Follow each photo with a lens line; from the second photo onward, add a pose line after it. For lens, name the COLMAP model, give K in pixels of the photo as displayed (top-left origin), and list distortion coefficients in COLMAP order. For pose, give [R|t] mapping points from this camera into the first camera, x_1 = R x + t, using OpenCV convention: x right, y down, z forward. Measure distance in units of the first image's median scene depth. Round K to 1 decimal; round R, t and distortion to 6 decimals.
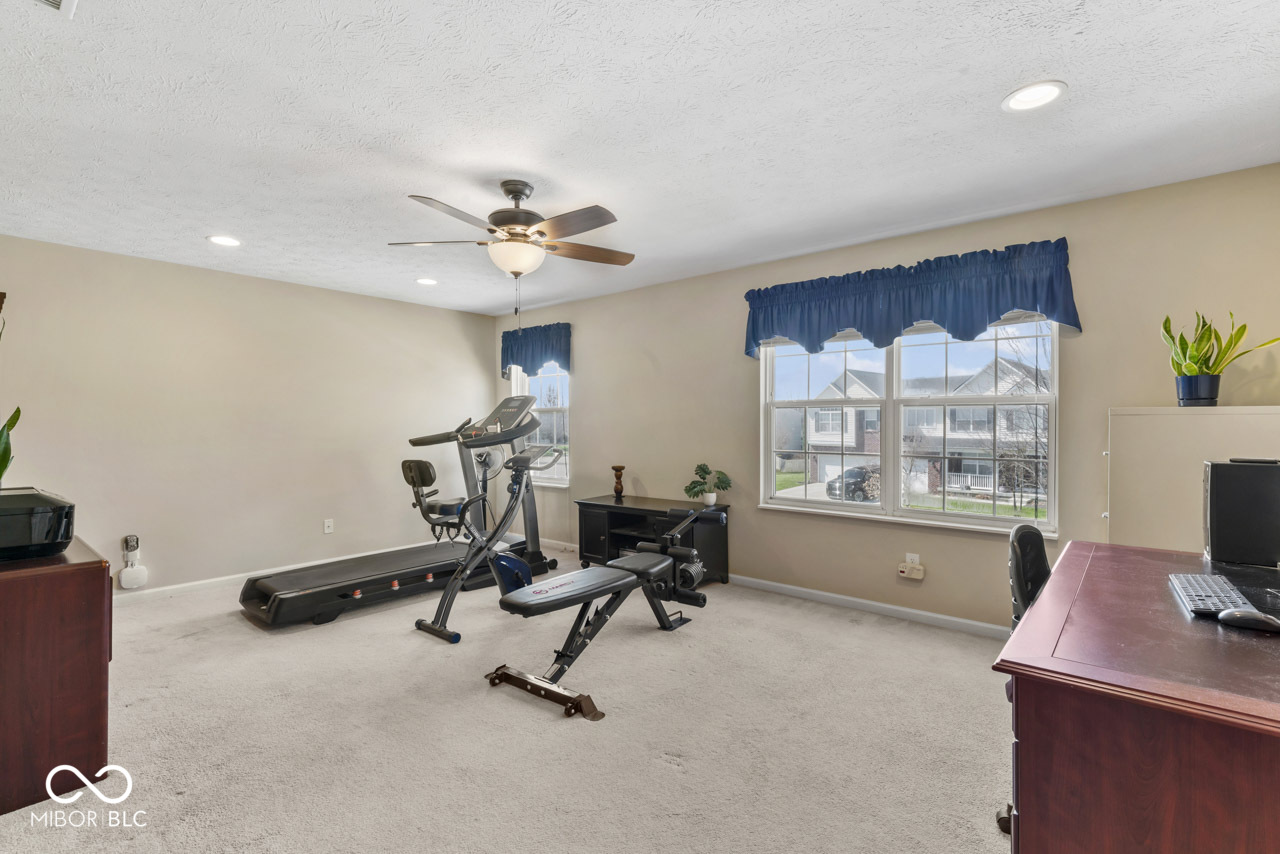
lens RADIAL K [[577.4, 0, 637.7], [0, 577.4, 418.7], [0, 0, 1]] dist [-0.001451, 0.000025]
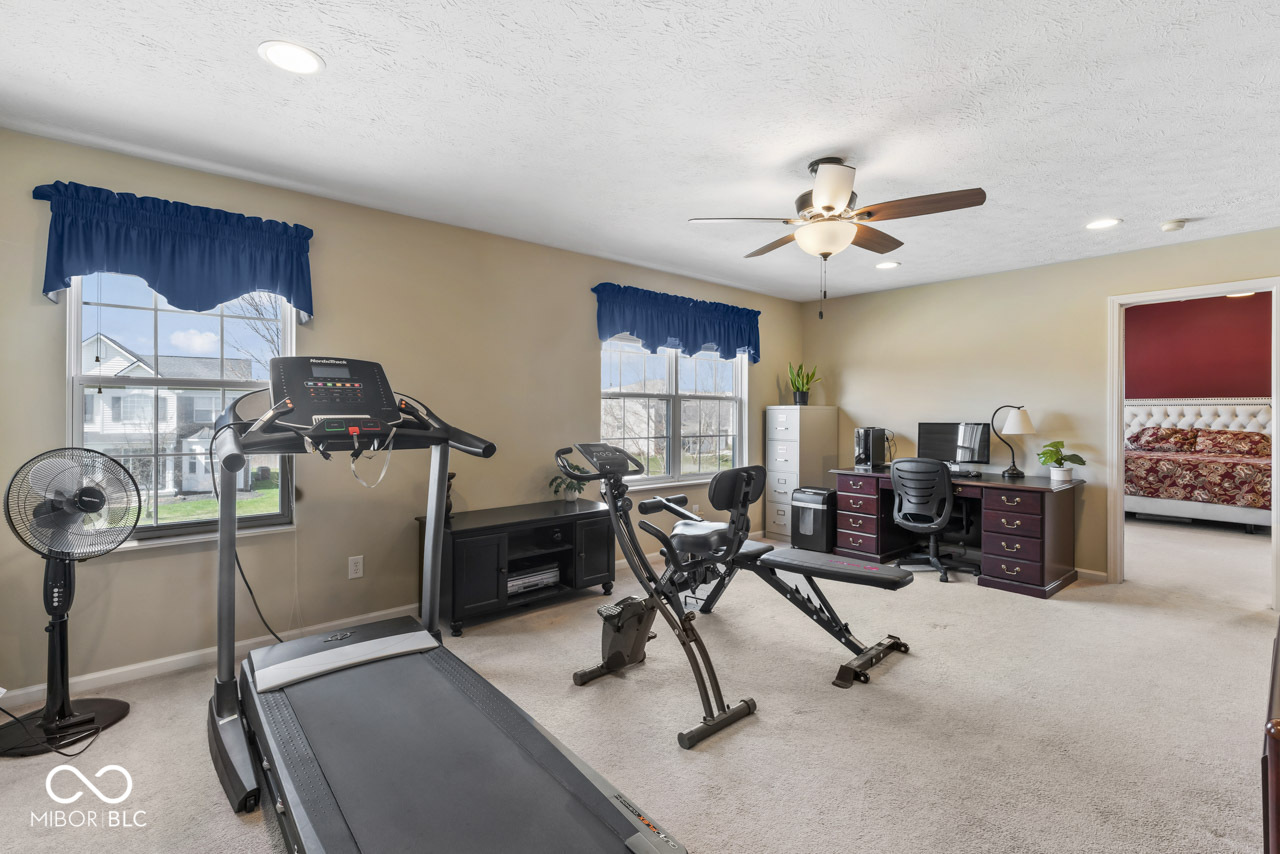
lens RADIAL K [[577.4, 0, 637.7], [0, 577.4, 418.7], [0, 0, 1]] dist [-0.001451, 0.000025]
pose [[0.155502, -0.015543, 0.987713, -0.893422], [-0.016765, 0.999691, 0.018370, -0.002698], [-0.987693, -0.019415, 0.155193, 0.862239]]
